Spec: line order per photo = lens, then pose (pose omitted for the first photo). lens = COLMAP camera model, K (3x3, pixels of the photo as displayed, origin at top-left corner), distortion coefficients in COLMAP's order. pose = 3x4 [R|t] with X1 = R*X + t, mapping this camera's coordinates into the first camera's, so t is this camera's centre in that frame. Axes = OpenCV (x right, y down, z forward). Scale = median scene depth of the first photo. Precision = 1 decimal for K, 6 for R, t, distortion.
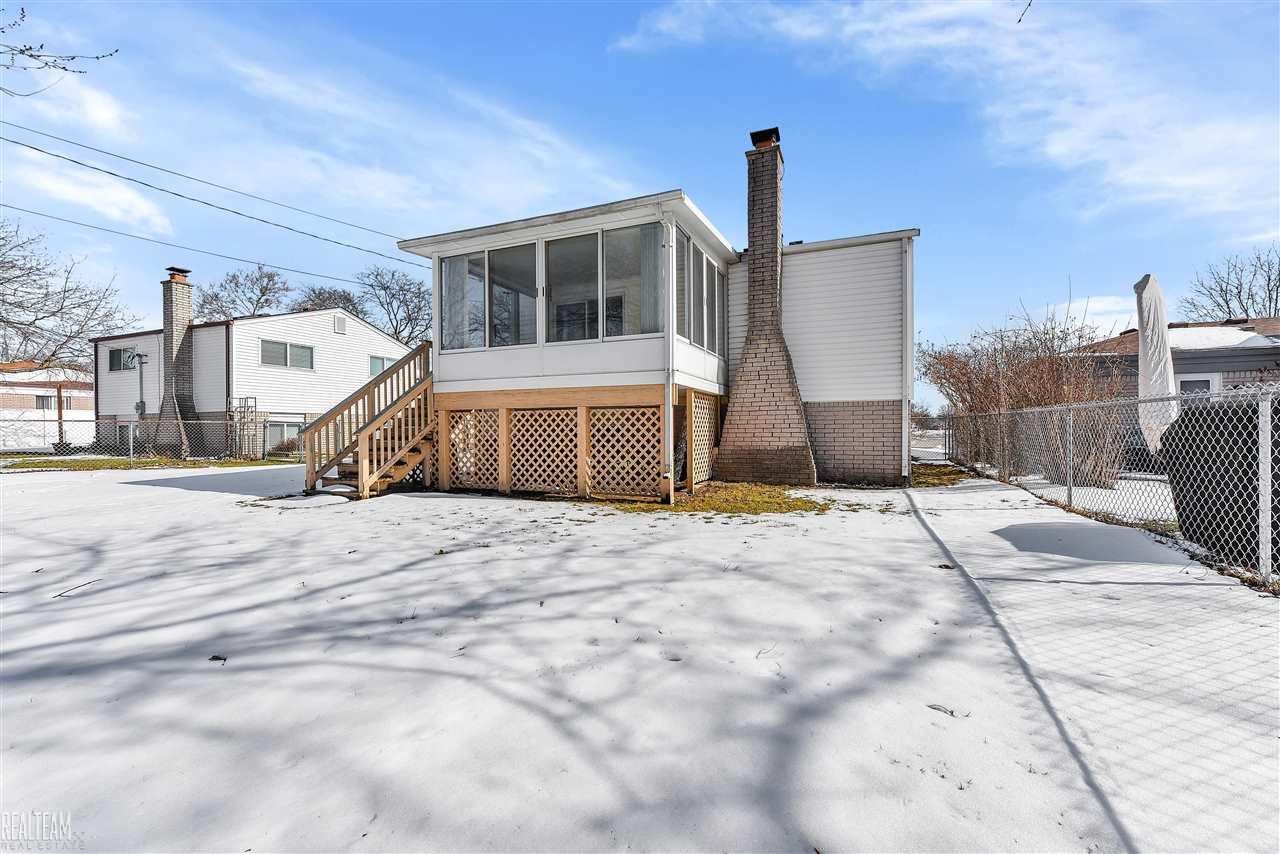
lens RADIAL K [[505.4, 0, 640.0], [0, 505.4, 427.0], [0, 0, 1]] dist [0.000929, -0.006229]
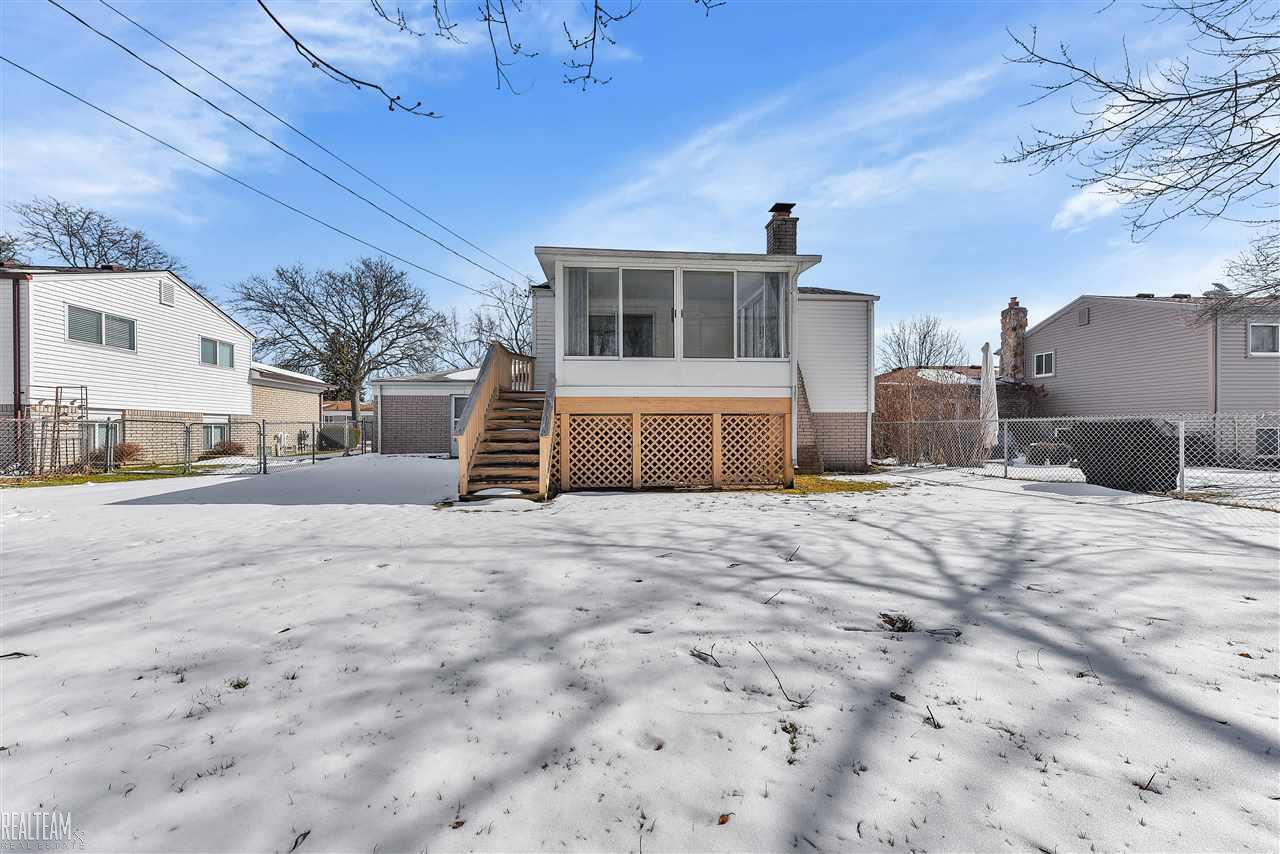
lens RADIAL K [[514.7, 0, 633.3], [0, 514.7, 430.4], [0, 0, 1]] dist [-0.000596, -0.000255]
pose [[0.887784, 0.005182, 0.460232, -0.800558], [-0.003185, 0.999982, -0.005115, 0.006473], [-0.460250, 0.003075, 0.887784, -0.002434]]
